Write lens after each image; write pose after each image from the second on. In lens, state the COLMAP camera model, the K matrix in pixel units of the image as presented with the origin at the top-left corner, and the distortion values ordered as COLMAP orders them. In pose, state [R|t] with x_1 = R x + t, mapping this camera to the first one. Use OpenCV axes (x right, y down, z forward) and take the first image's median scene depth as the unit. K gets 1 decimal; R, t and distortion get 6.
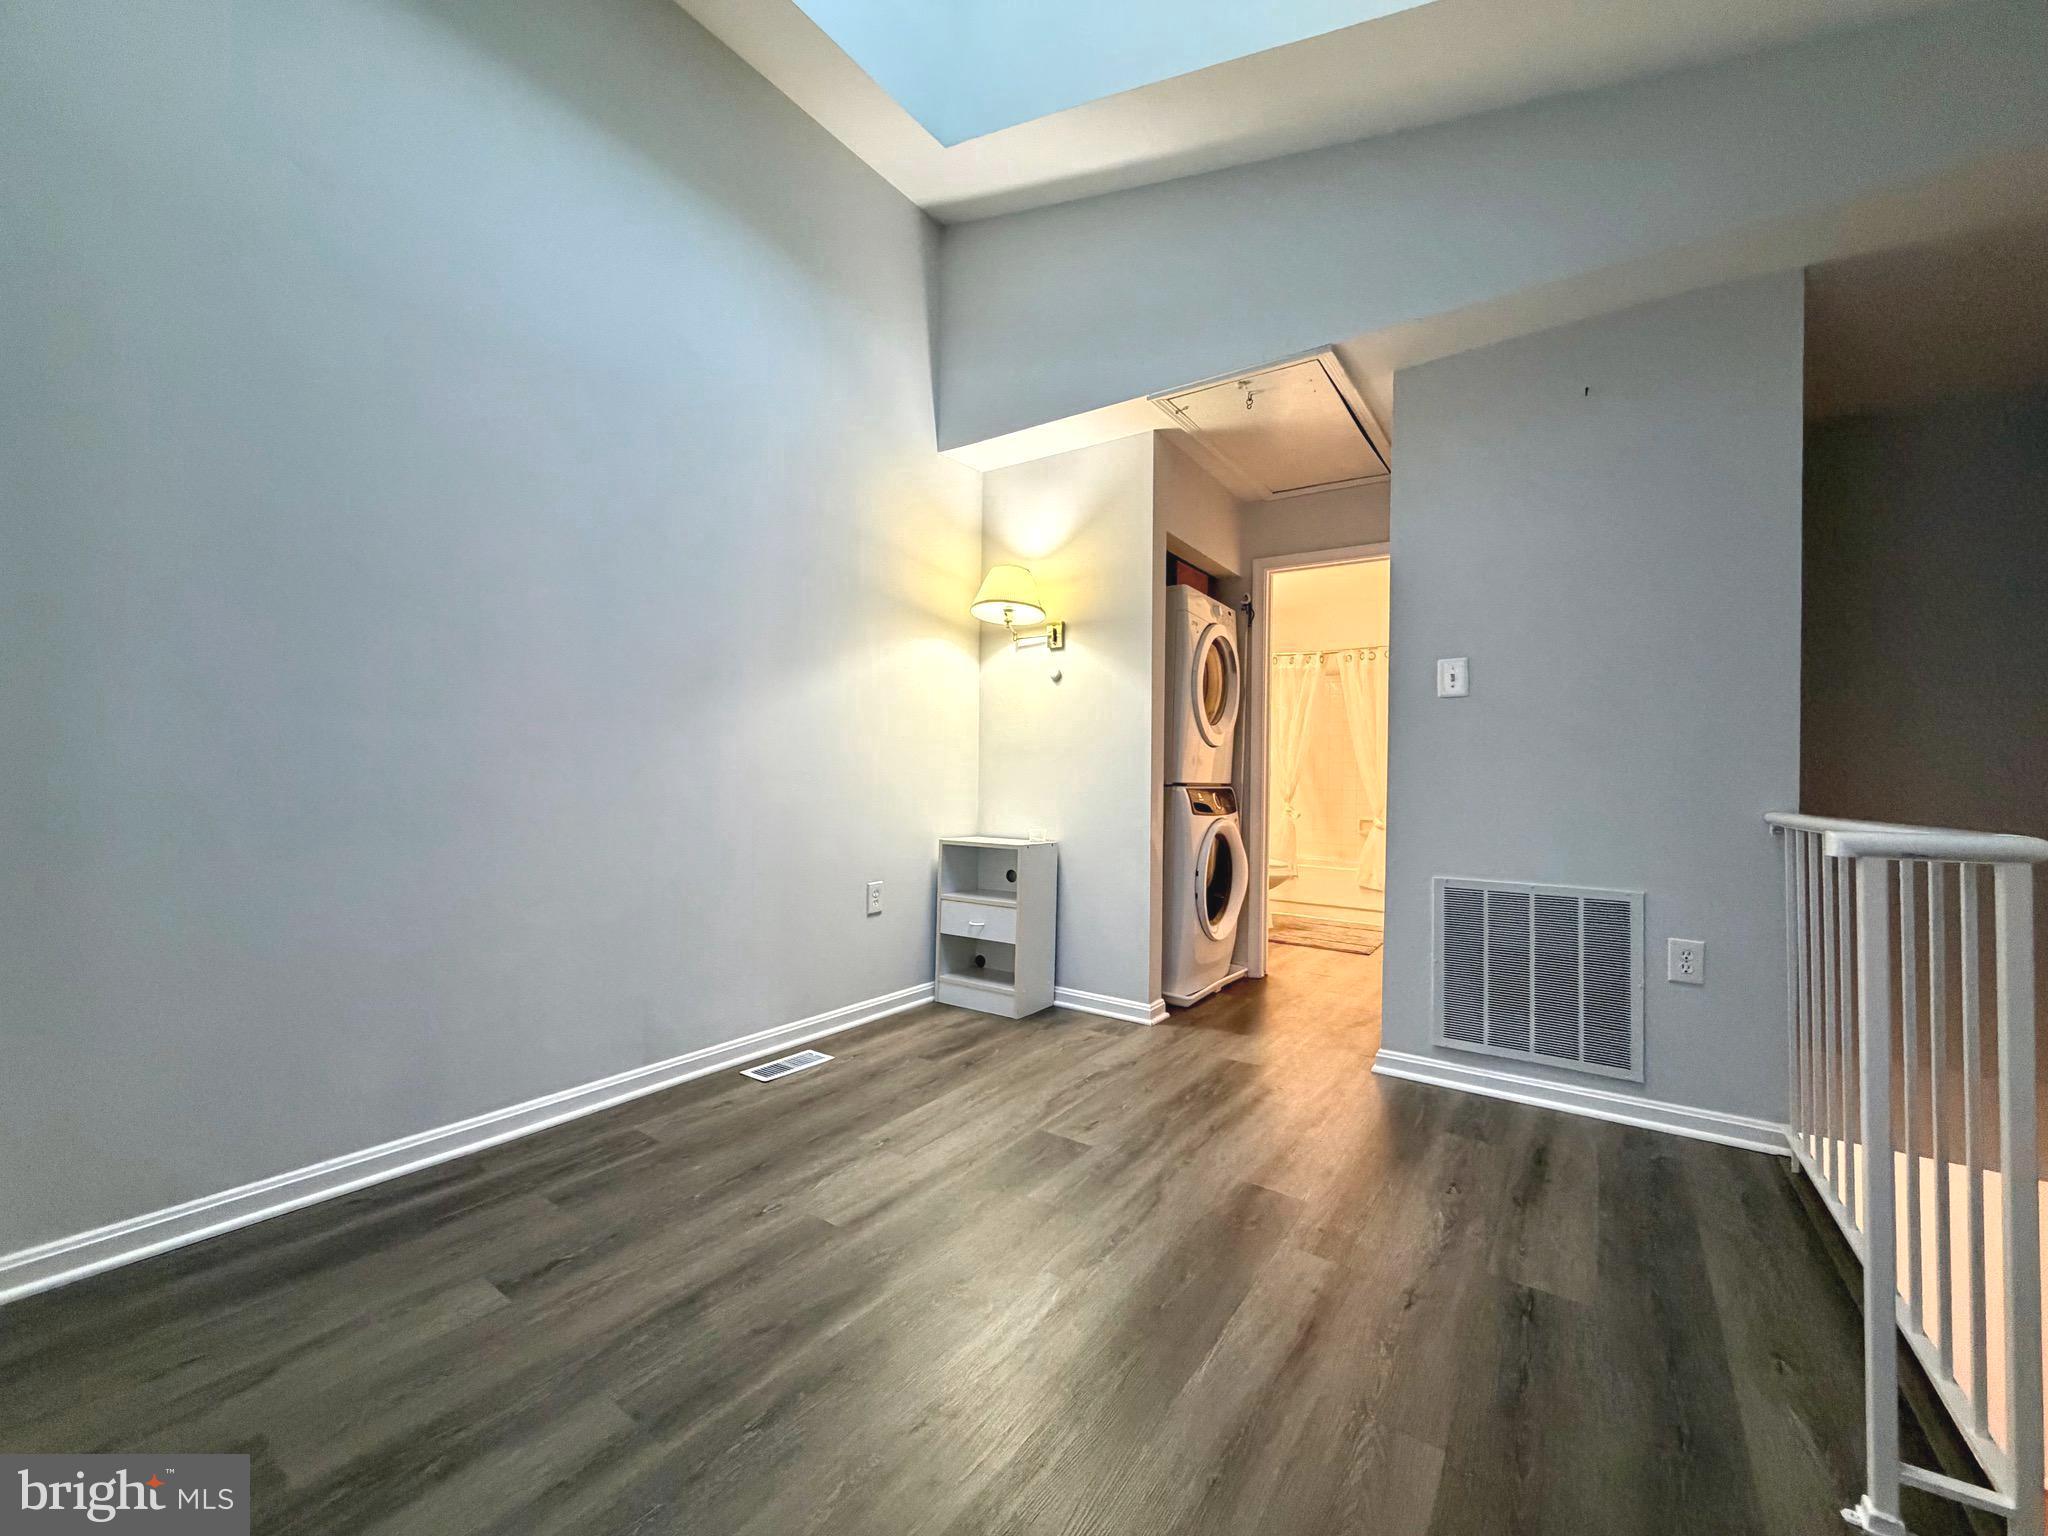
lens RADIAL K [[815.0, 0, 1016.8], [0, 815.0, 760.6], [0, 0, 1]] dist [0.002216, 0.000162]
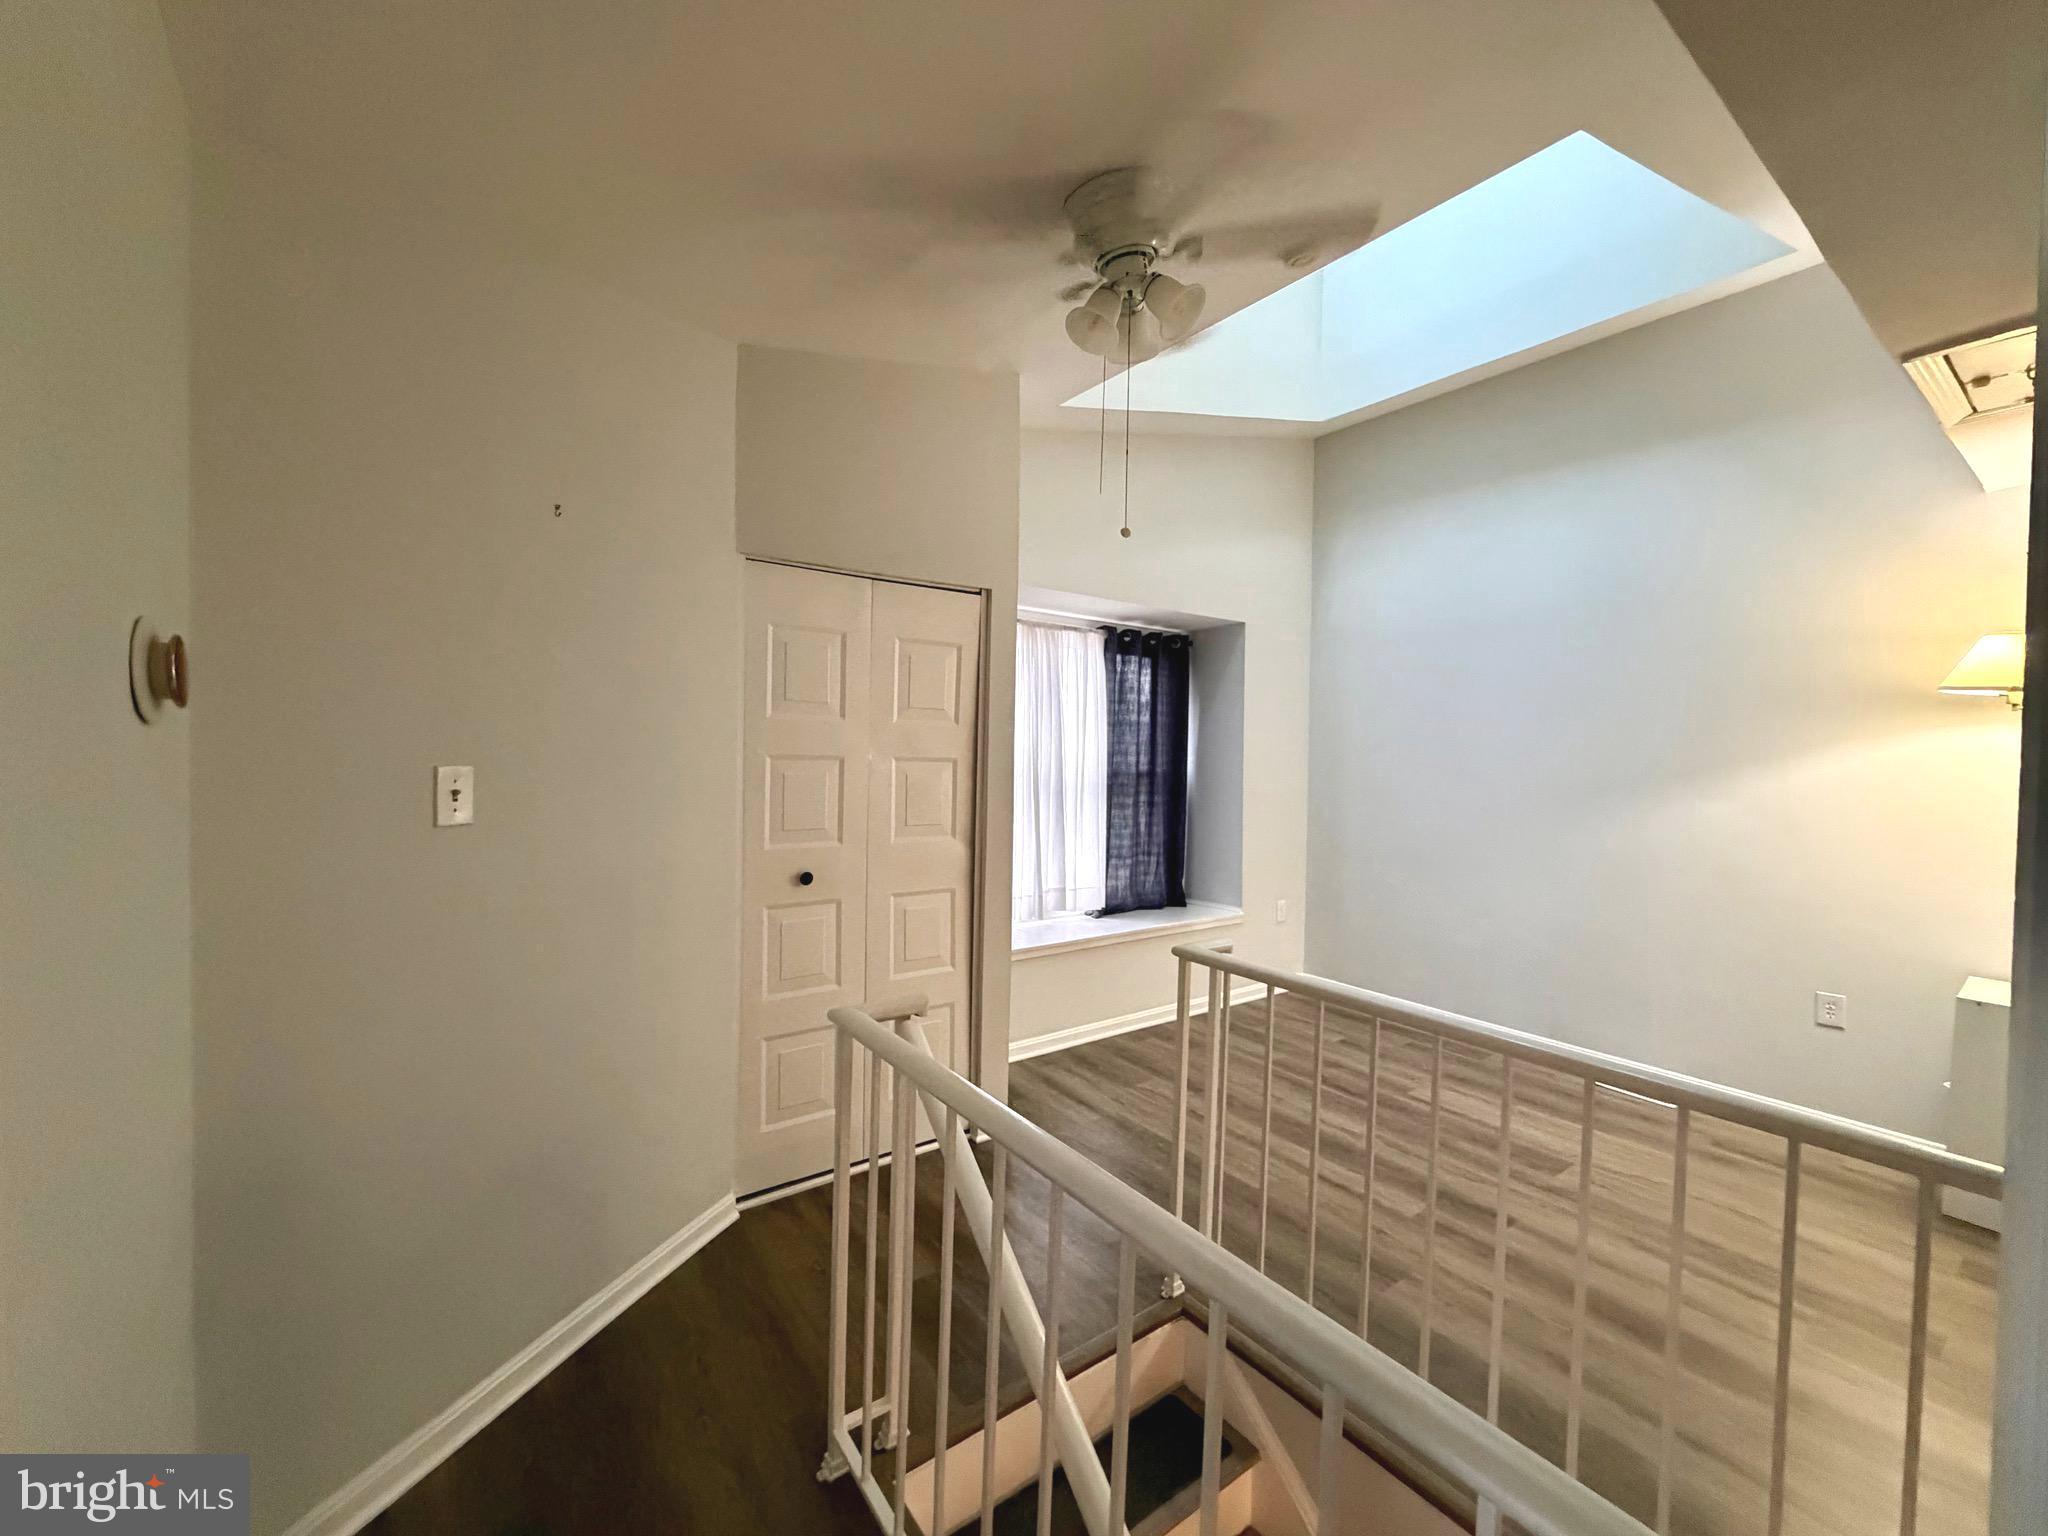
lens RADIAL K [[814.0, 0, 1017.8], [0, 814.0, 766.4], [0, 0, 1]] dist [-0.000033, 0.000029]
pose [[-0.324560, -0.002433, -0.945862, 1.443037], [-0.006107, 0.999981, -0.000476, -0.155506], [0.945845, 0.005622, -0.324569, 0.554612]]
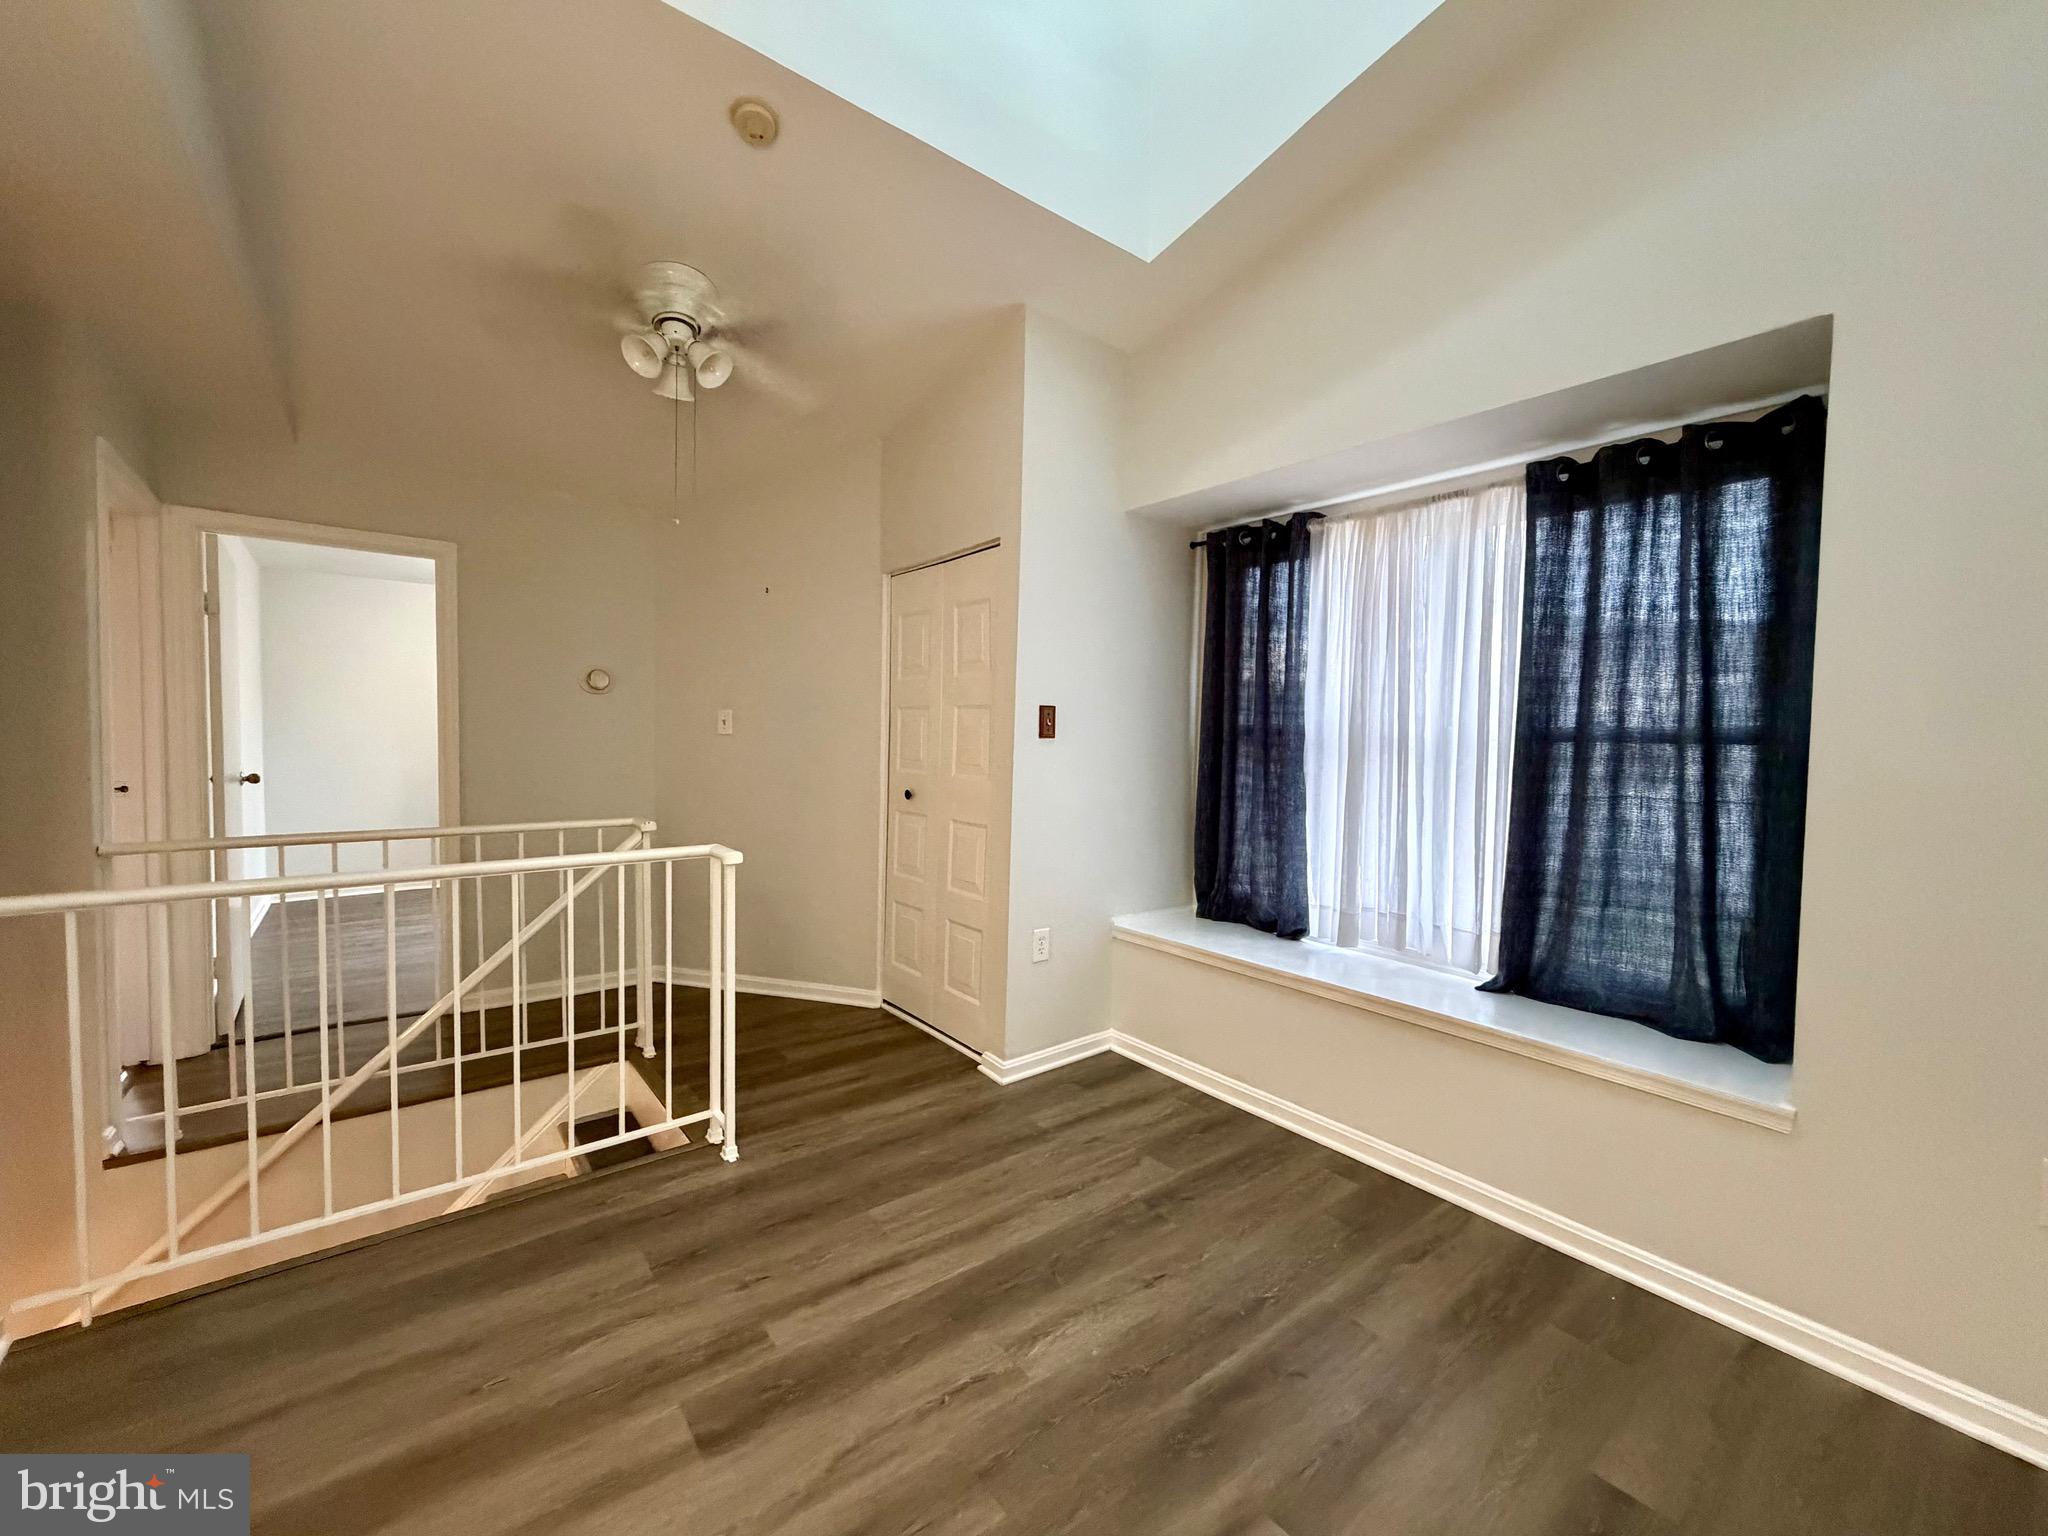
lens RADIAL K [[814.0, 0, 1017.8], [0, 814.0, 766.4], [0, 0, 1]] dist [-0.000033, 0.000029]
pose [[-0.957719, -0.044537, 0.284238, -0.135004], [-0.039087, 0.998927, 0.024821, -0.101333], [-0.285039, 0.012661, -0.958432, 1.329354]]
